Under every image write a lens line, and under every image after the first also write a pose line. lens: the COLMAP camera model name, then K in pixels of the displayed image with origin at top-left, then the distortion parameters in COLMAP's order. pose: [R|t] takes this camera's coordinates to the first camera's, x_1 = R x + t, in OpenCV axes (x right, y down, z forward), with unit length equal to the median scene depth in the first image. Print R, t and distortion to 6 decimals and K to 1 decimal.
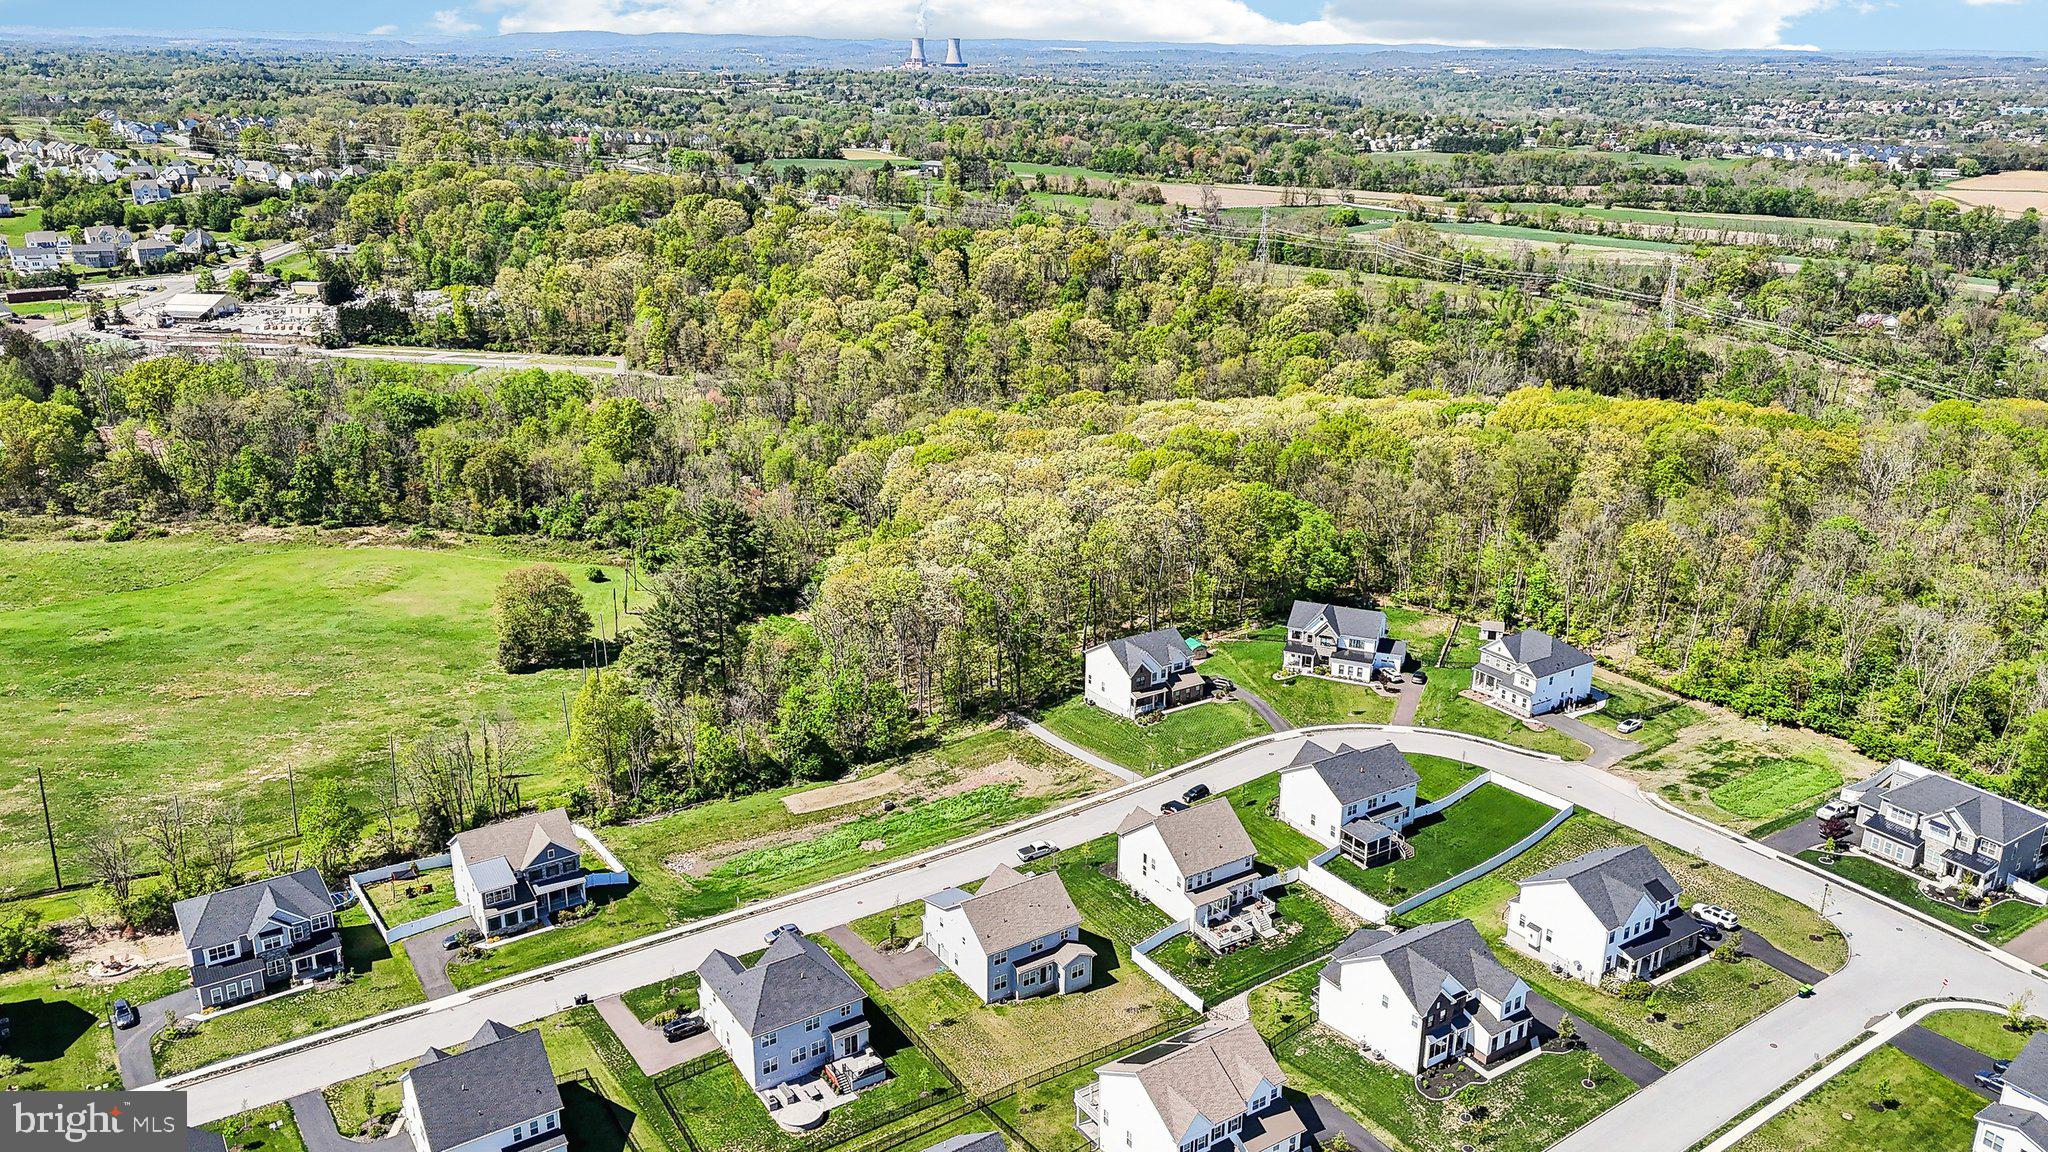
lens RADIAL K [[1542.6, 0, 1023.4], [0, 1542.6, 569.8], [0, 0, 1]] dist [0.059944, -0.053856]
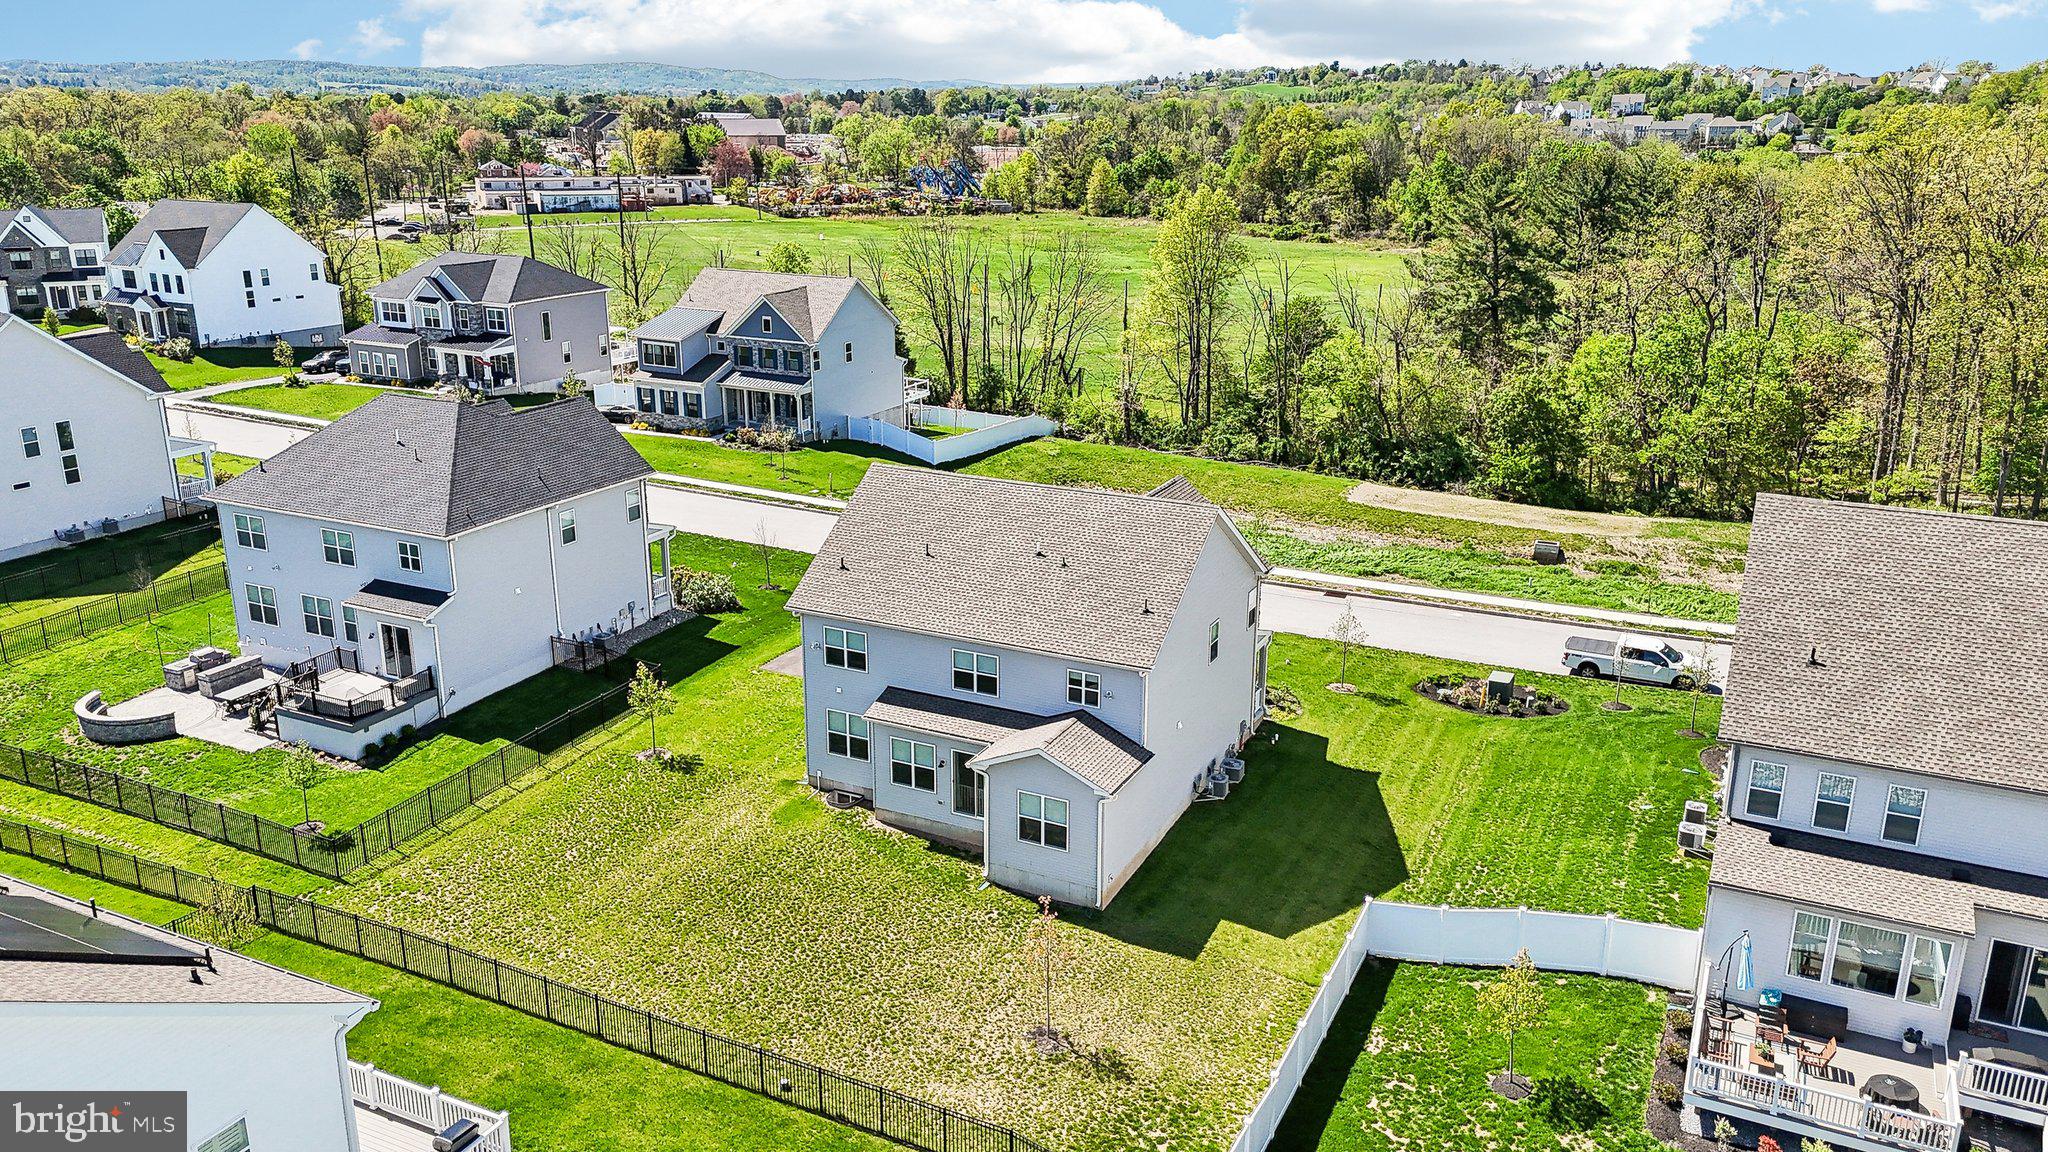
lens RADIAL K [[1542.6, 0, 1022.0], [0, 1542.6, 575.9], [0, 0, 1]] dist [0.059944, -0.053856]
pose [[0.496756, 0.250334, -0.831003, 0.222615], [-0.277127, 0.953125, 0.121462, 0.176080], [0.822456, 0.169957, 0.542845, 0.791038]]
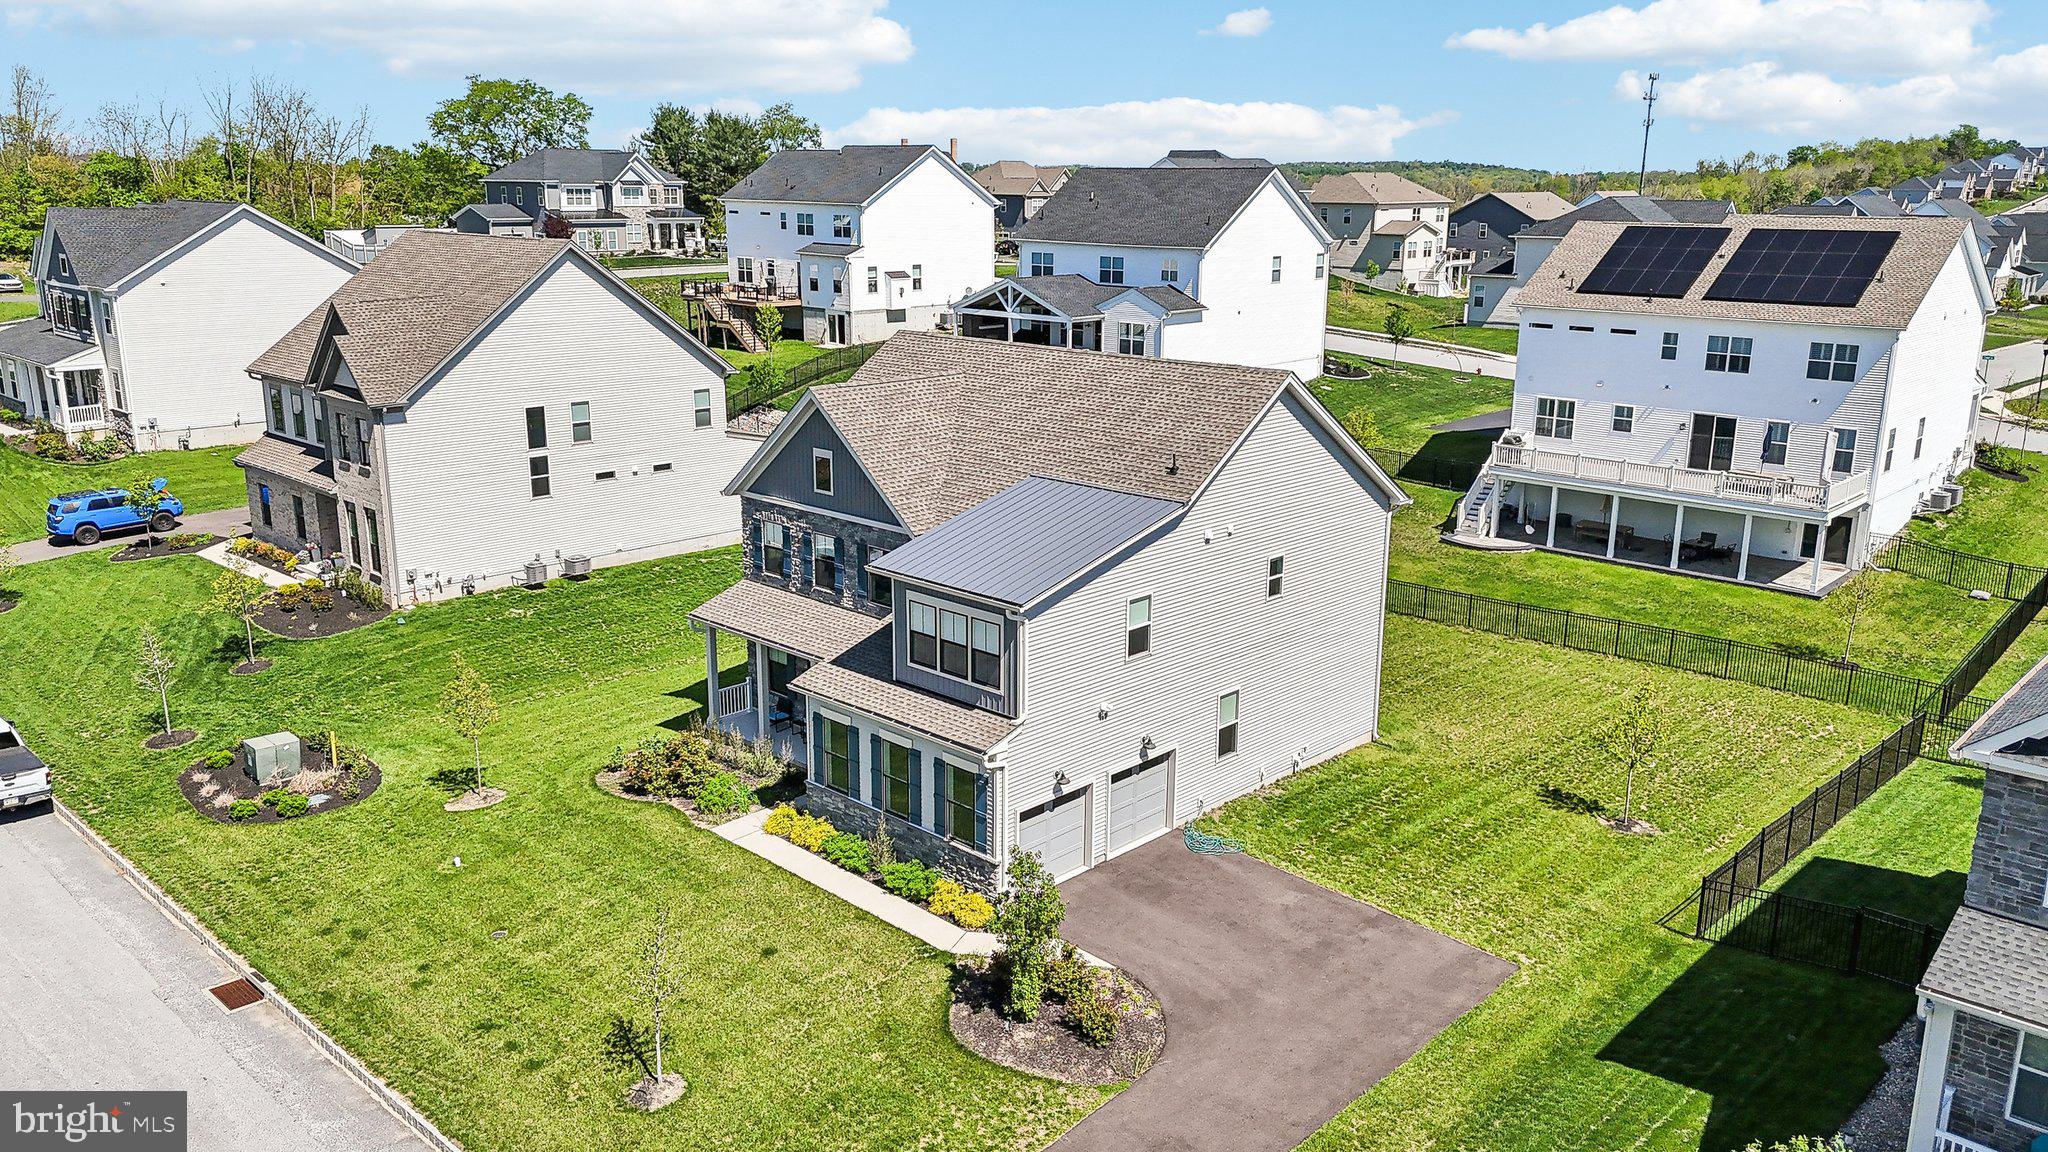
lens RADIAL K [[1542.6, 0, 1017.4], [0, 1542.6, 594.1], [0, 0, 1]] dist [0.059944, -0.053856]
pose [[-0.216954, -0.268452, 0.938544, -0.208667], [0.306345, 0.894151, 0.326569, 0.152562], [-0.926868, 0.358368, -0.111751, 0.981851]]
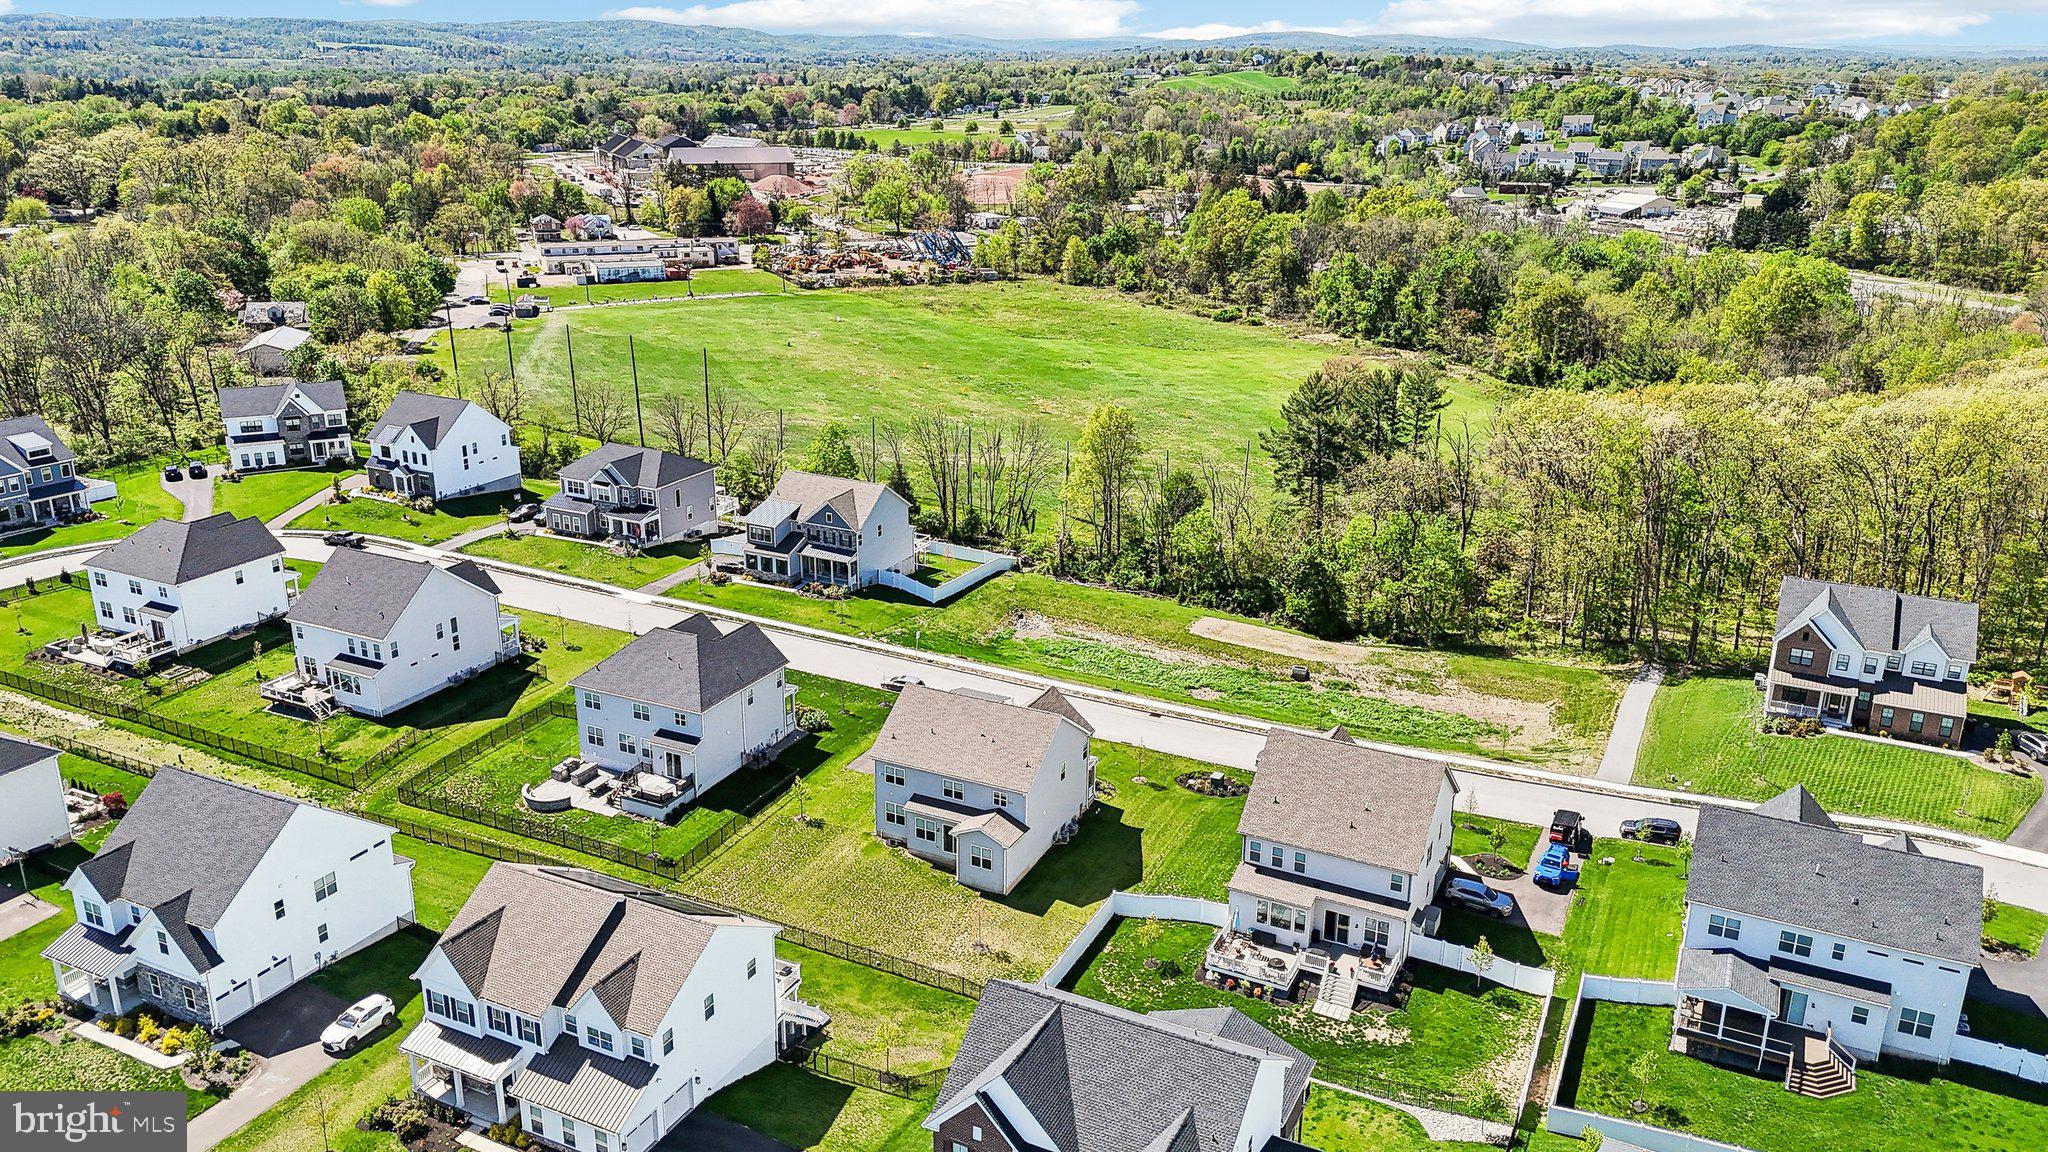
lens RADIAL K [[1542.6, 0, 1022.5], [0, 1542.6, 568.4], [0, 0, 1]] dist [0.059944, -0.053856]
pose [[0.498769, 0.271388, -0.823152, 0.480561], [-0.282315, 0.948792, 0.141749, 0.054944], [0.819468, 0.161688, 0.549844, 0.613417]]
